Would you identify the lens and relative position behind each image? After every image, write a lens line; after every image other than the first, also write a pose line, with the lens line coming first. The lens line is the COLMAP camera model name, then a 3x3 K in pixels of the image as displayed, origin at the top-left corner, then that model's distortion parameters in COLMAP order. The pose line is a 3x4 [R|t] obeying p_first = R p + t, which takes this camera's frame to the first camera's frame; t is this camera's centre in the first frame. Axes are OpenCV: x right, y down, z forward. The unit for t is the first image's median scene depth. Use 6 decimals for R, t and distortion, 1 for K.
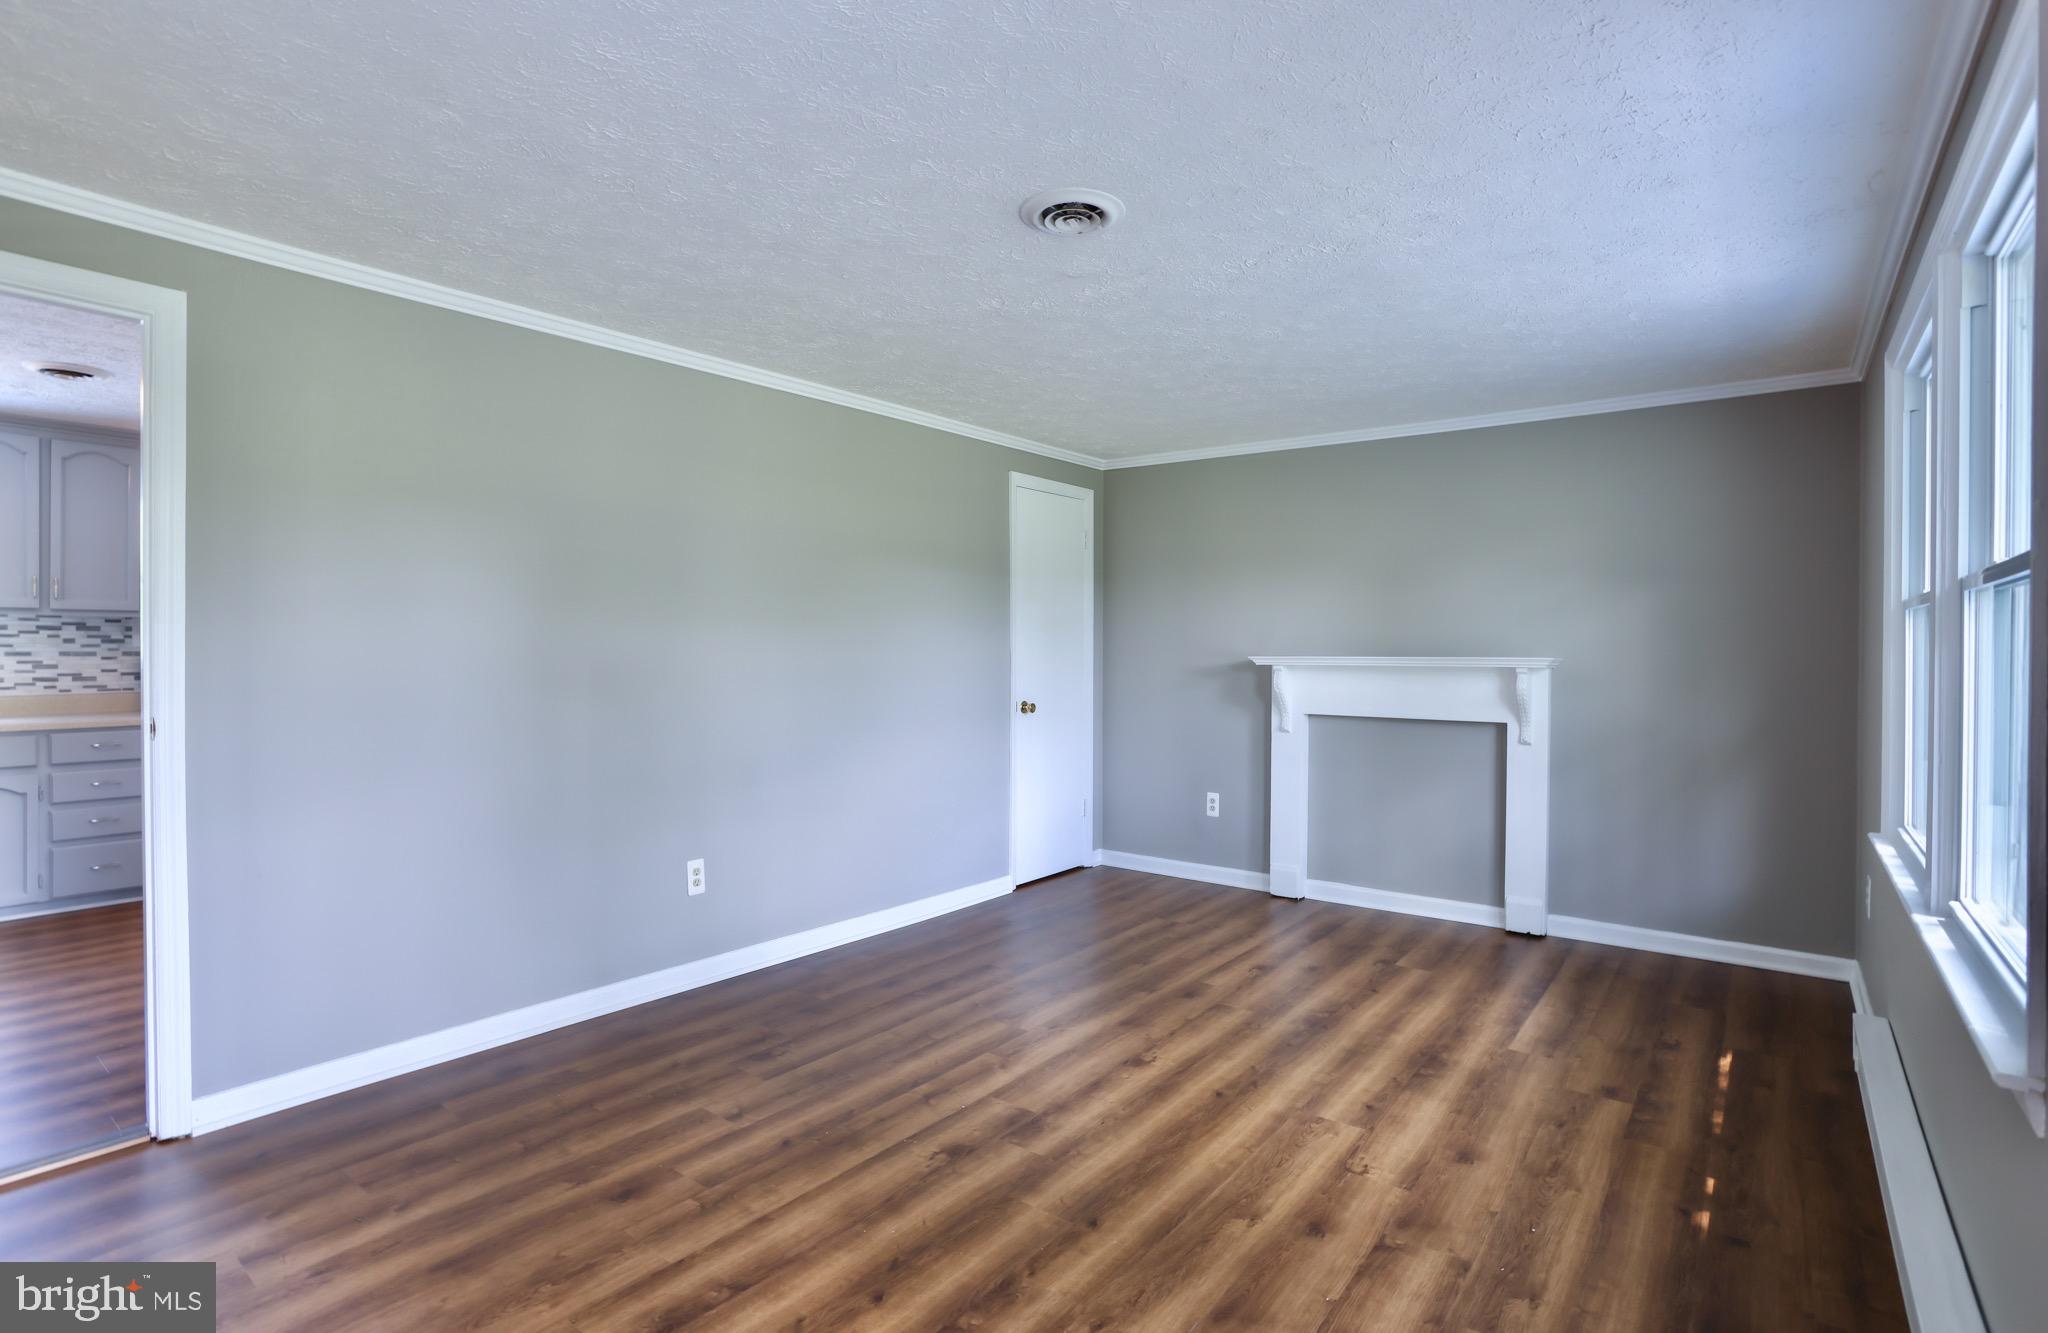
lens RADIAL K [[990.5, 0, 1024.1], [0, 990.5, 646.2], [0, 0, 1]] dist [-0.087925, 0.047673]
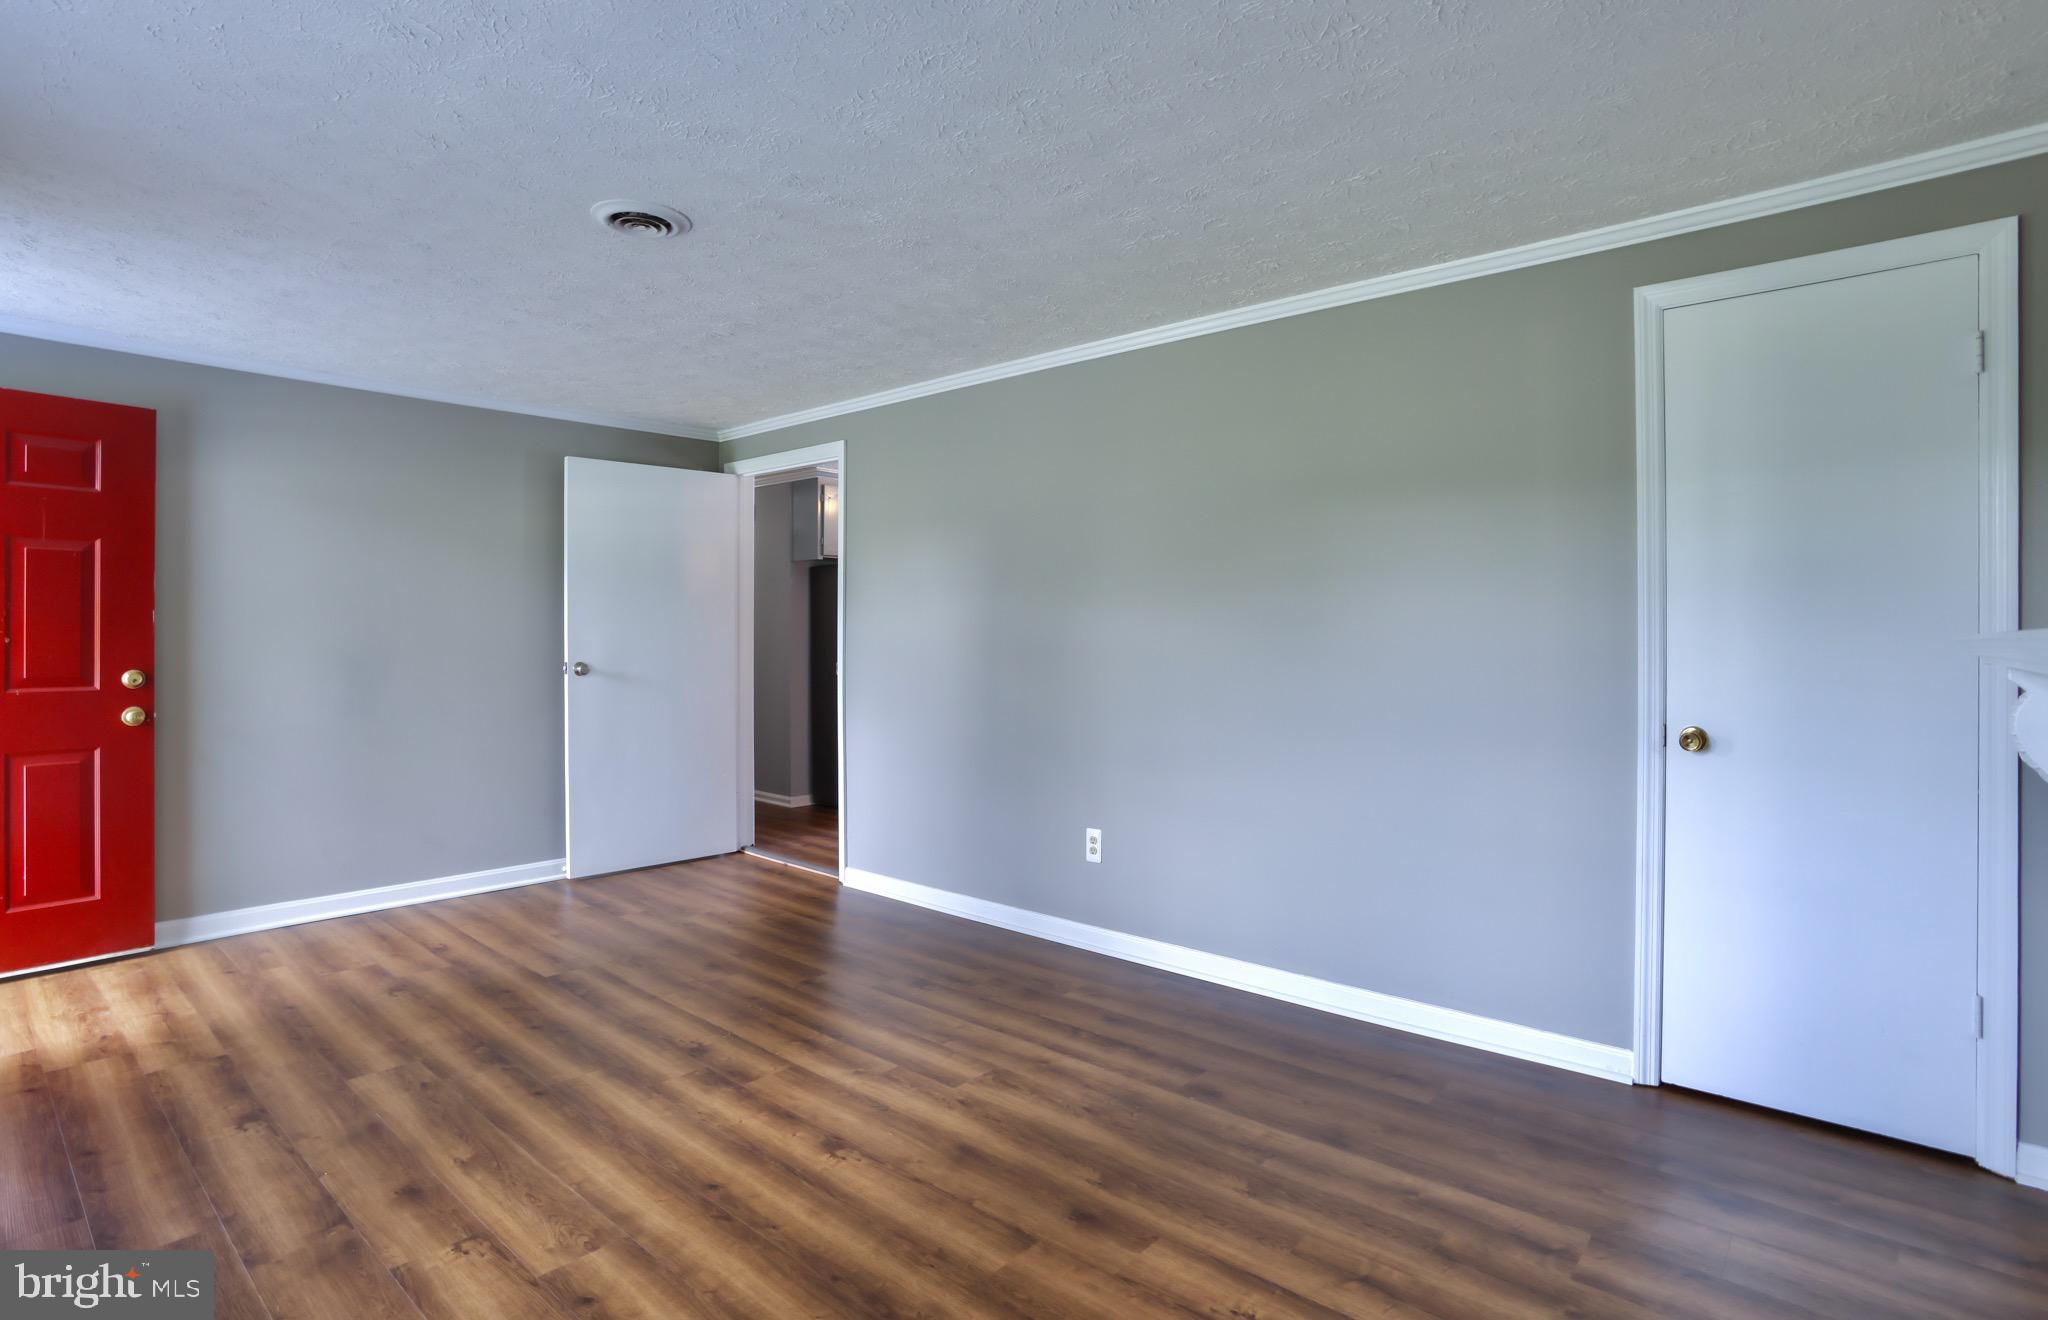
lens RADIAL K [[1030.4, 0, 1042.5], [0, 1030.4, 638.5], [0, 0, 1]] dist [-0.072330, 0.031032]
pose [[-0.059478, 0.001359, -0.998229, 0.826118], [-0.000266, 0.999999, 0.001377, 0.014255], [0.998230, 0.000348, -0.059477, 1.090923]]
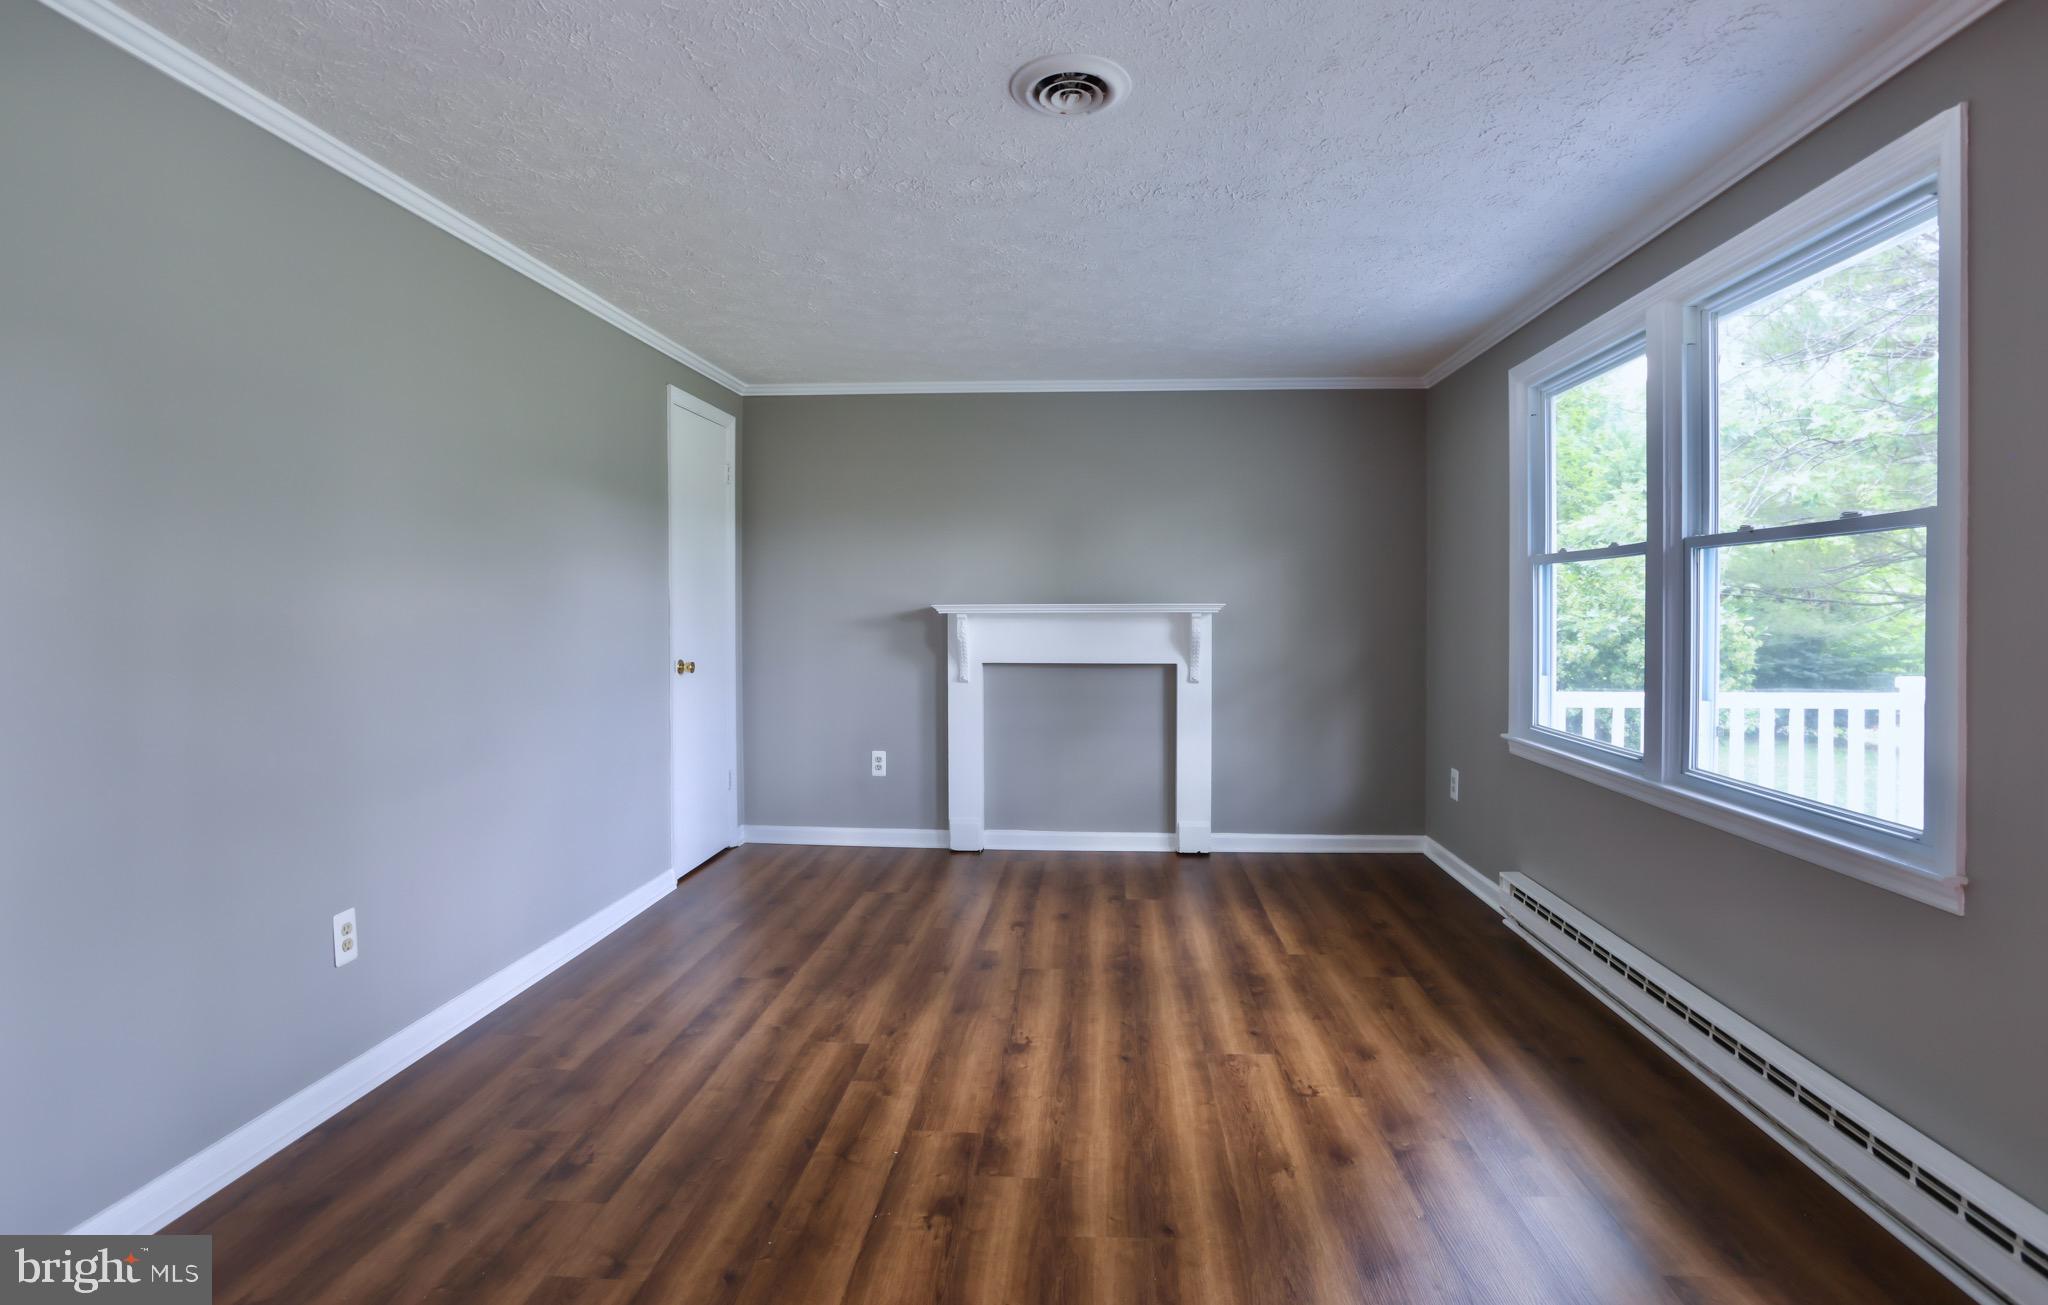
lens RADIAL K [[993.5, 0, 1052.9], [0, 993.5, 619.6], [0, 0, 1]] dist [-0.089968, 0.044571]
pose [[0.824149, -0.012829, 0.566228, -0.327956], [0.002569, 0.999818, 0.018913, 0.010286], [-0.566368, -0.014133, 0.824031, 0.213184]]
